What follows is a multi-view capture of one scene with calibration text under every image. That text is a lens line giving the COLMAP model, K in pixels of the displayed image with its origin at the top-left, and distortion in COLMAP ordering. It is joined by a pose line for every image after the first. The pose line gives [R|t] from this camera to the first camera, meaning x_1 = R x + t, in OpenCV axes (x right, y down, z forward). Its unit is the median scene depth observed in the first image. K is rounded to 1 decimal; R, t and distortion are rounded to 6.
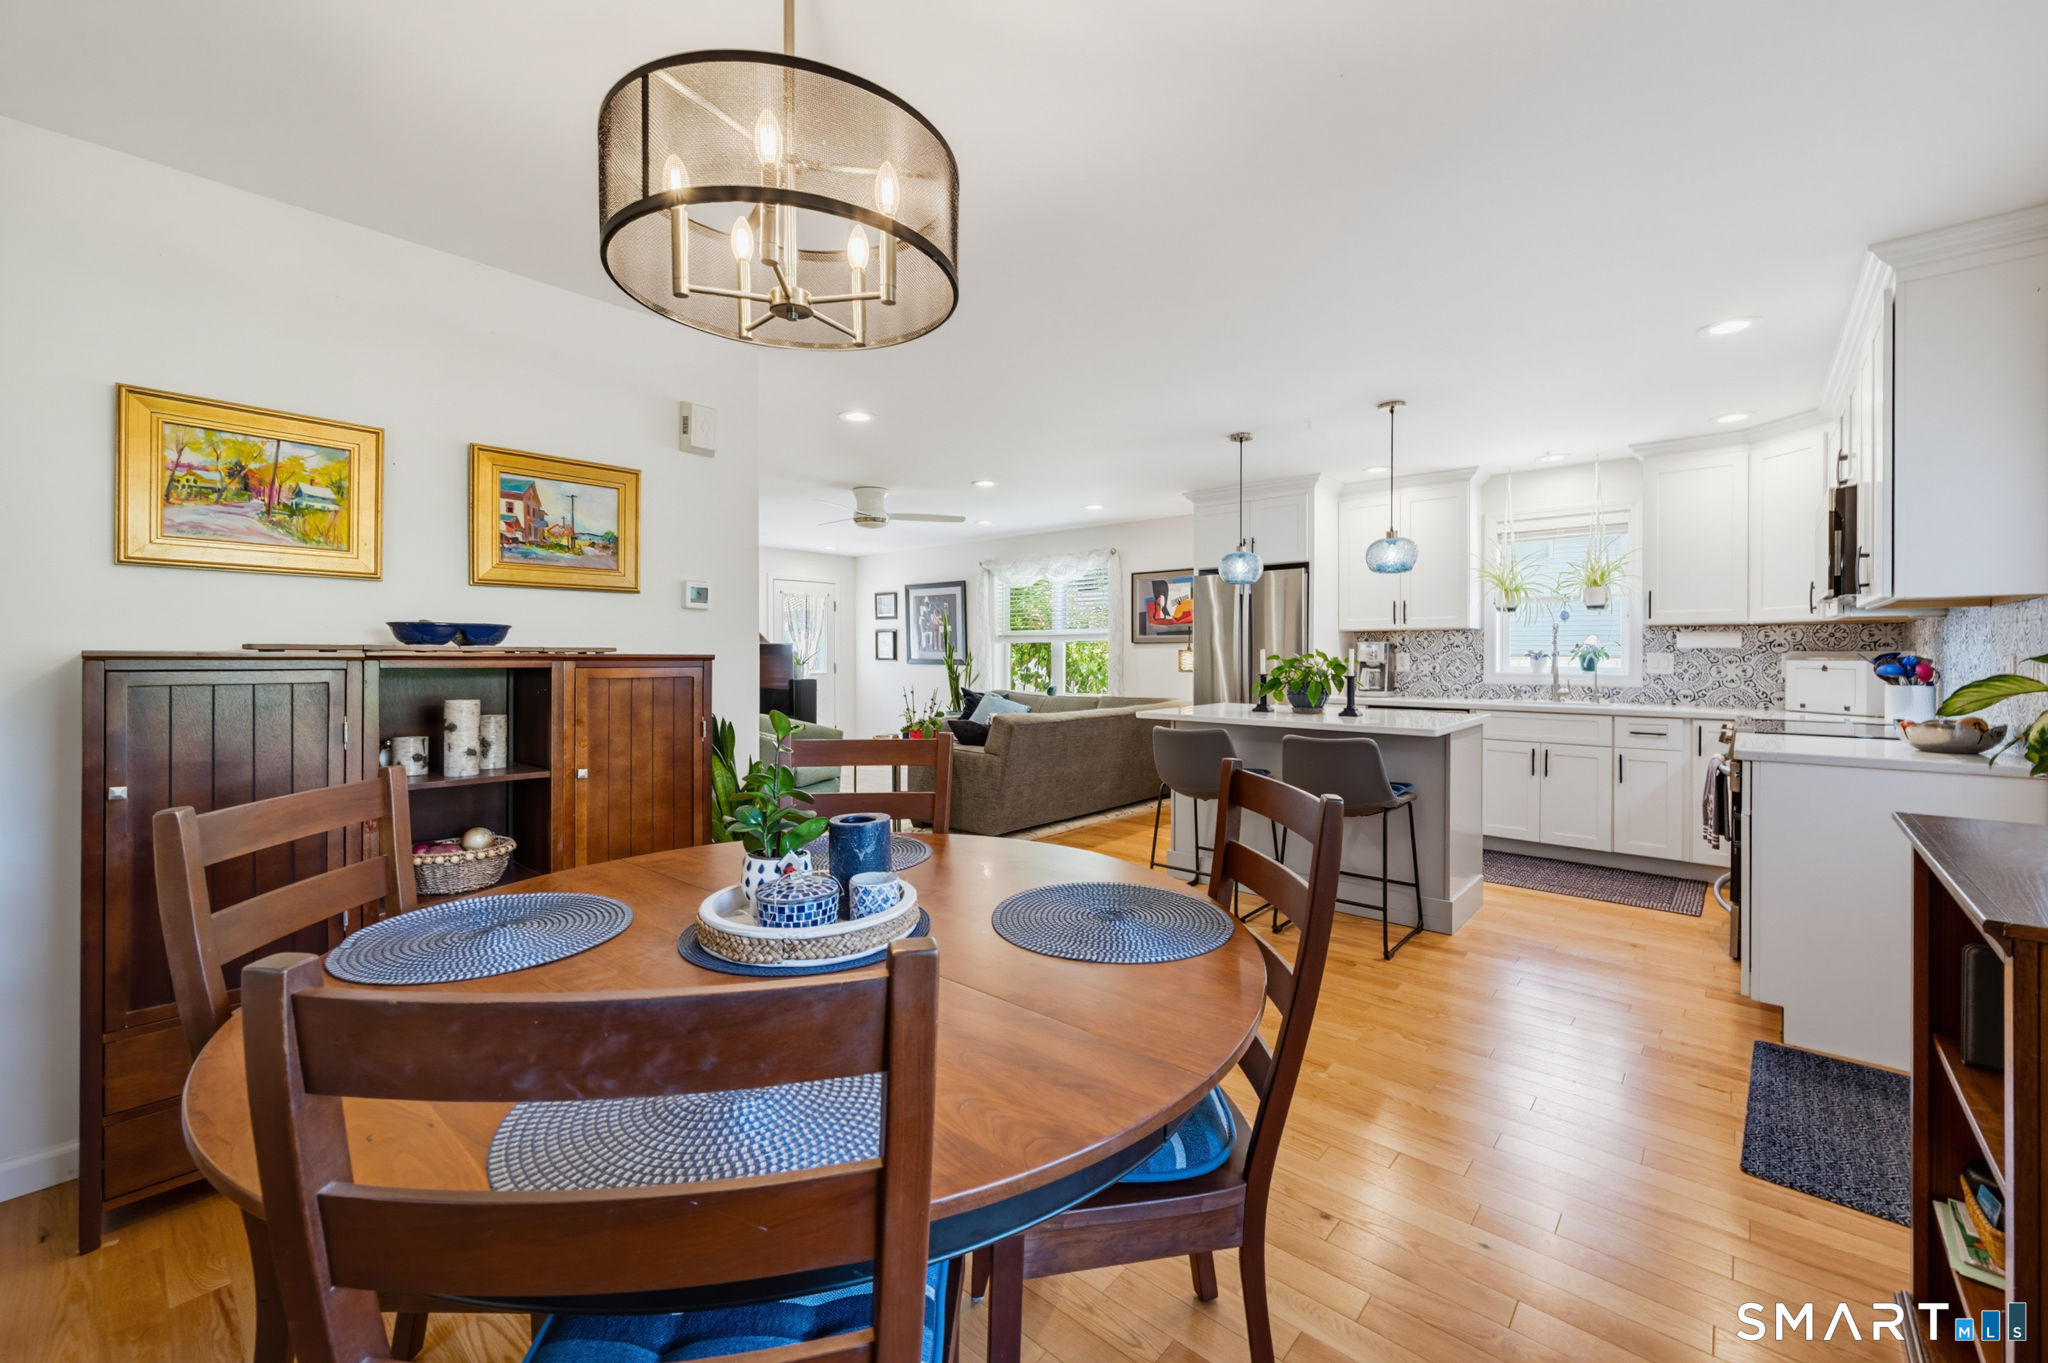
lens RADIAL K [[818.1, 0, 1038.5], [0, 818.1, 653.9], [0, 0, 1]] dist [0.009167, 0.000033]
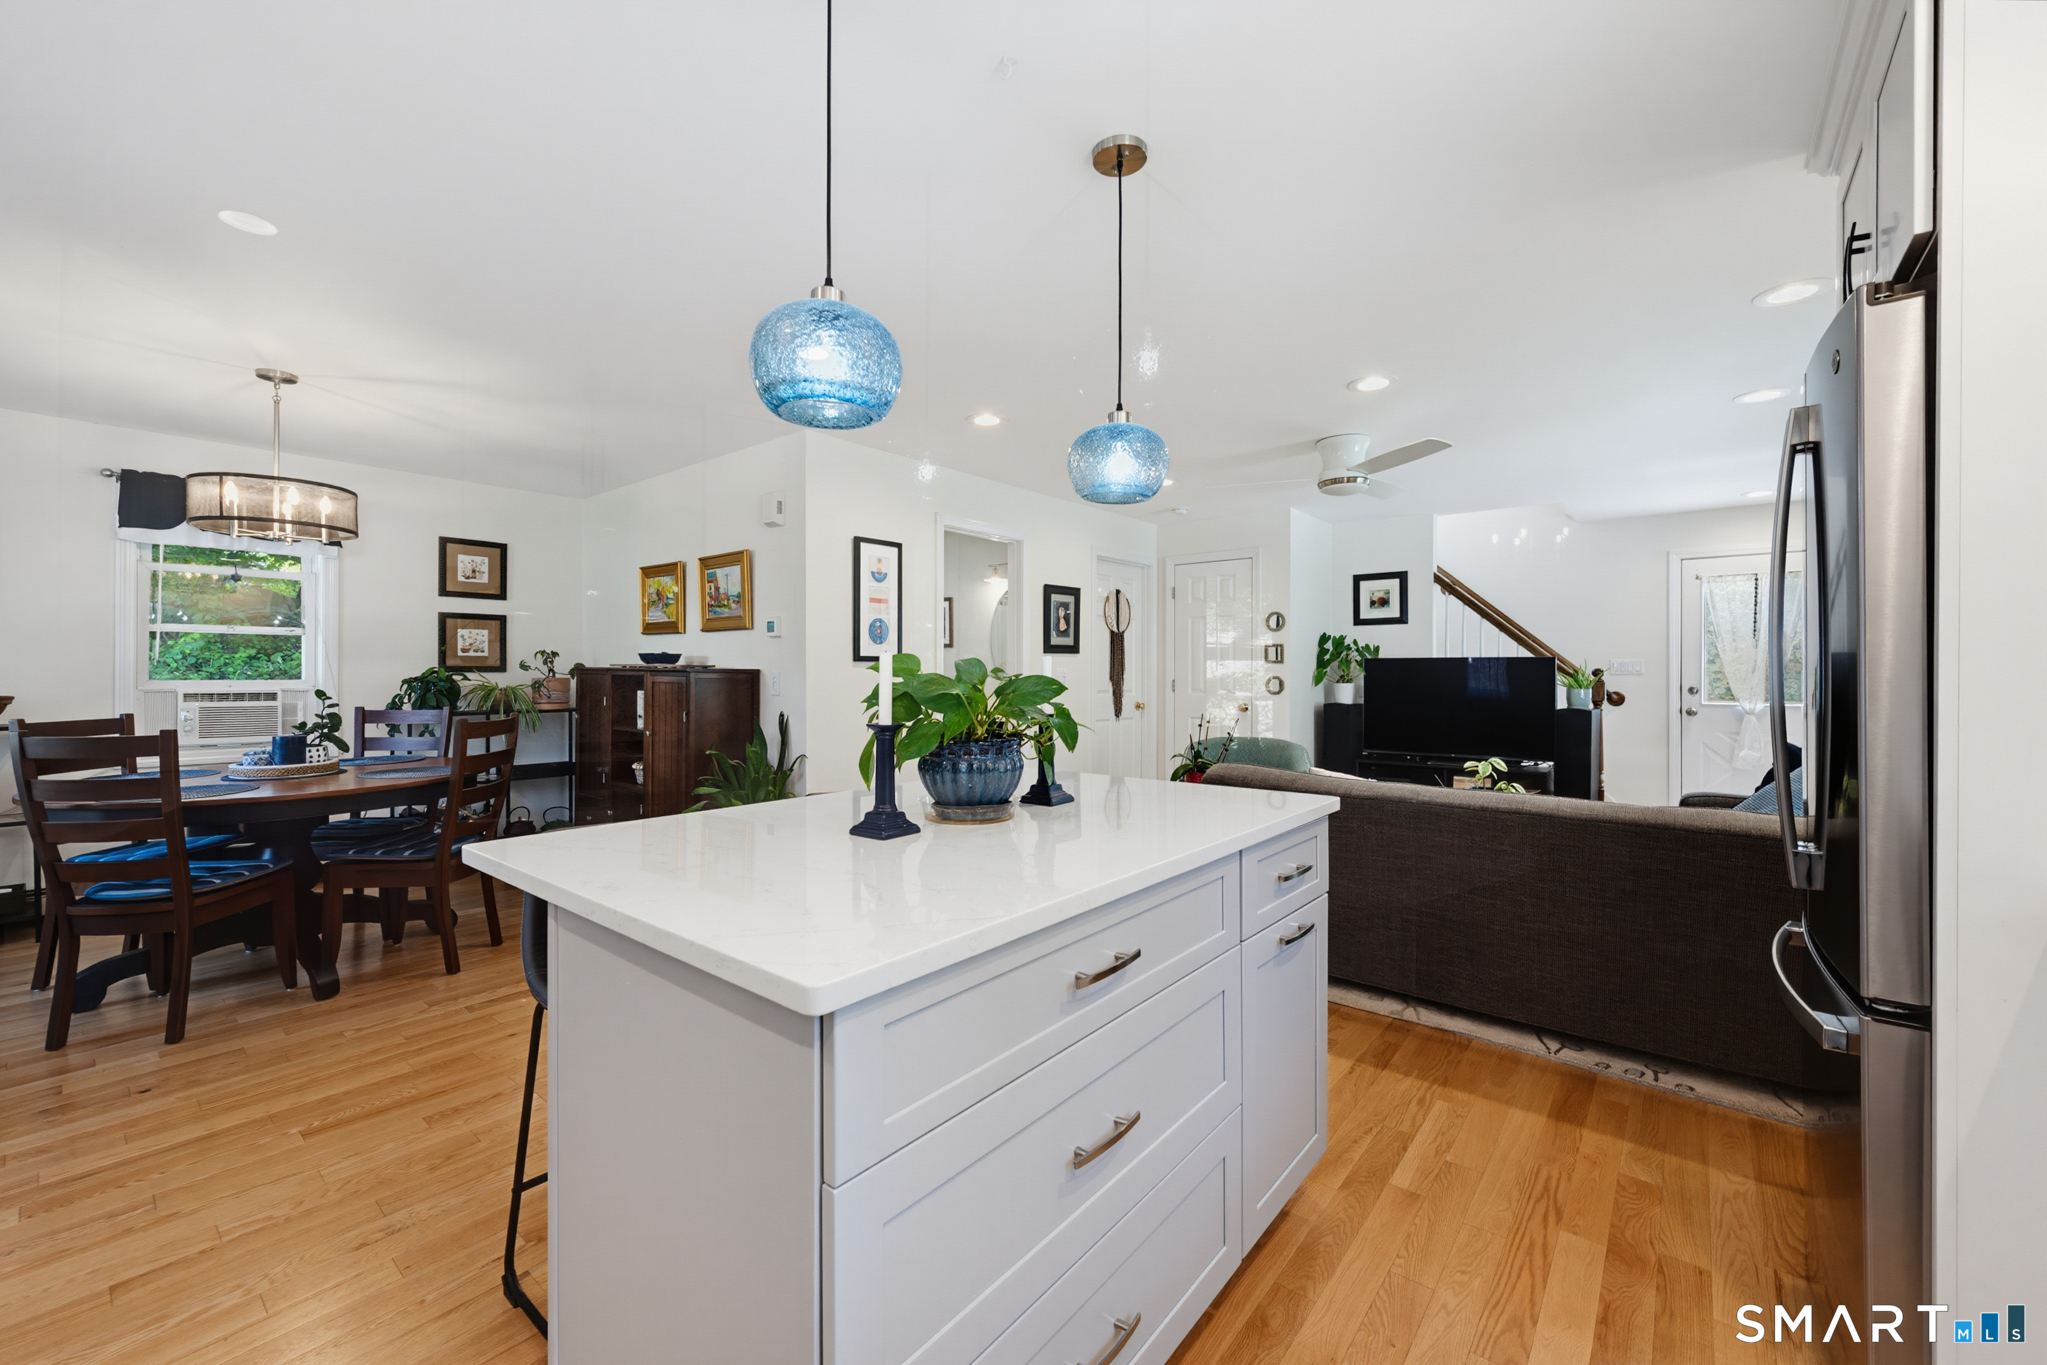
lens RADIAL K [[817.5, 0, 1020.3], [0, 817.5, 673.0], [0, 0, 1]] dist [-0.009350, -0.000089]
pose [[0.015355, 0.003846, -0.999875, 0.522222], [-0.004448, 0.999983, 0.003778, 0.000411], [0.999872, 0.004389, 0.015372, 0.735476]]
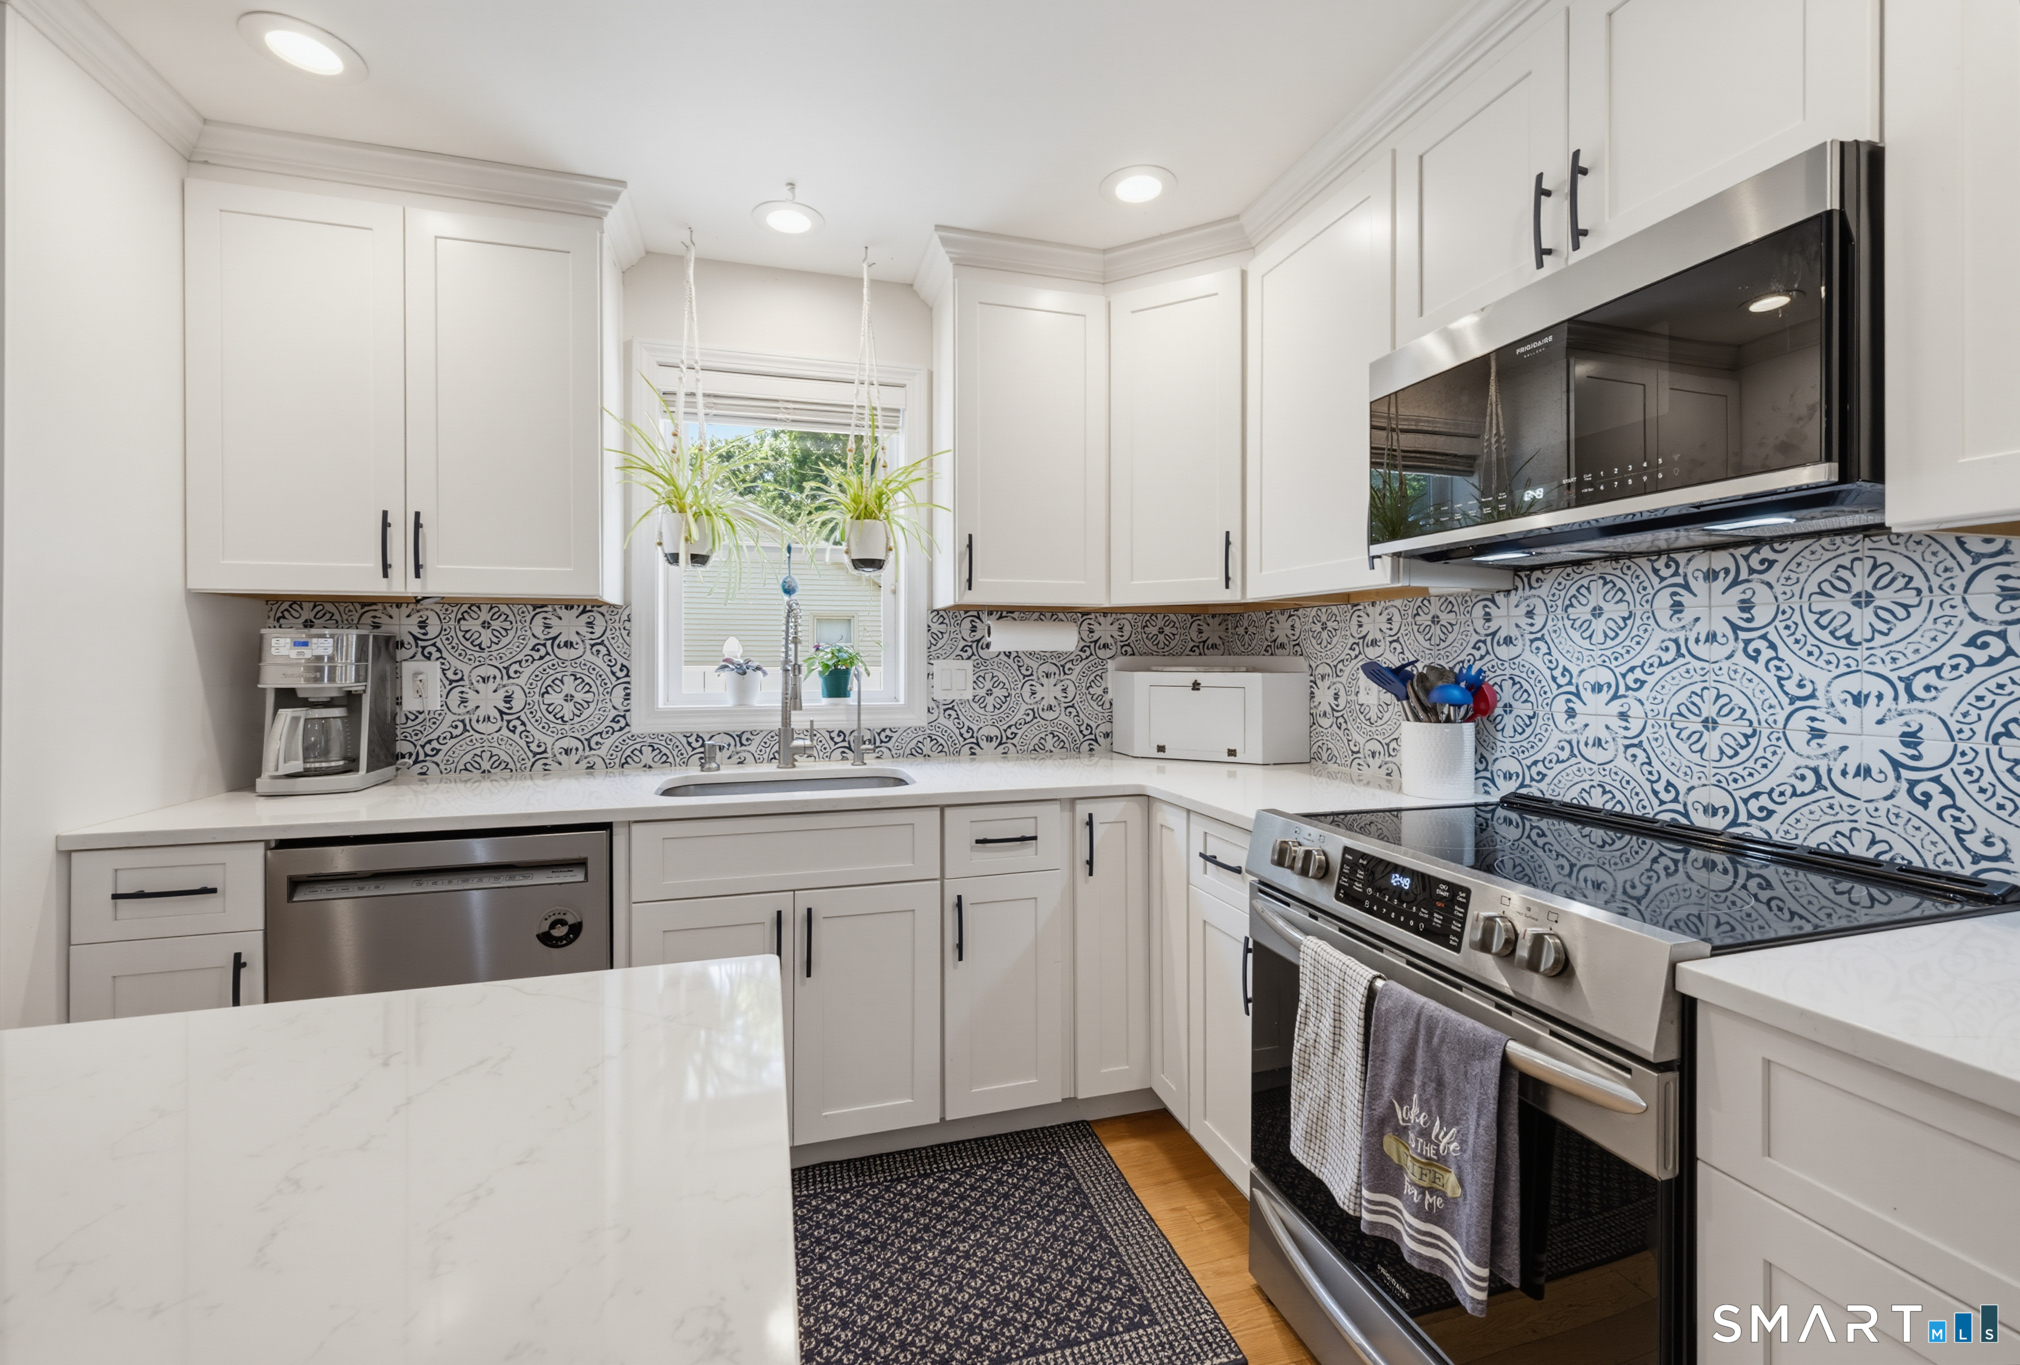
lens RADIAL K [[815.3, 0, 1003.7], [0, 815.3, 655.7], [0, 0, 1]] dist [0.000080, -0.000074]
pose [[0.548185, -0.001171, 0.836356, 0.285117], [0.002154, 0.999998, -0.000011, -0.003192], [-0.836354, 0.001808, 0.548187, 0.585846]]
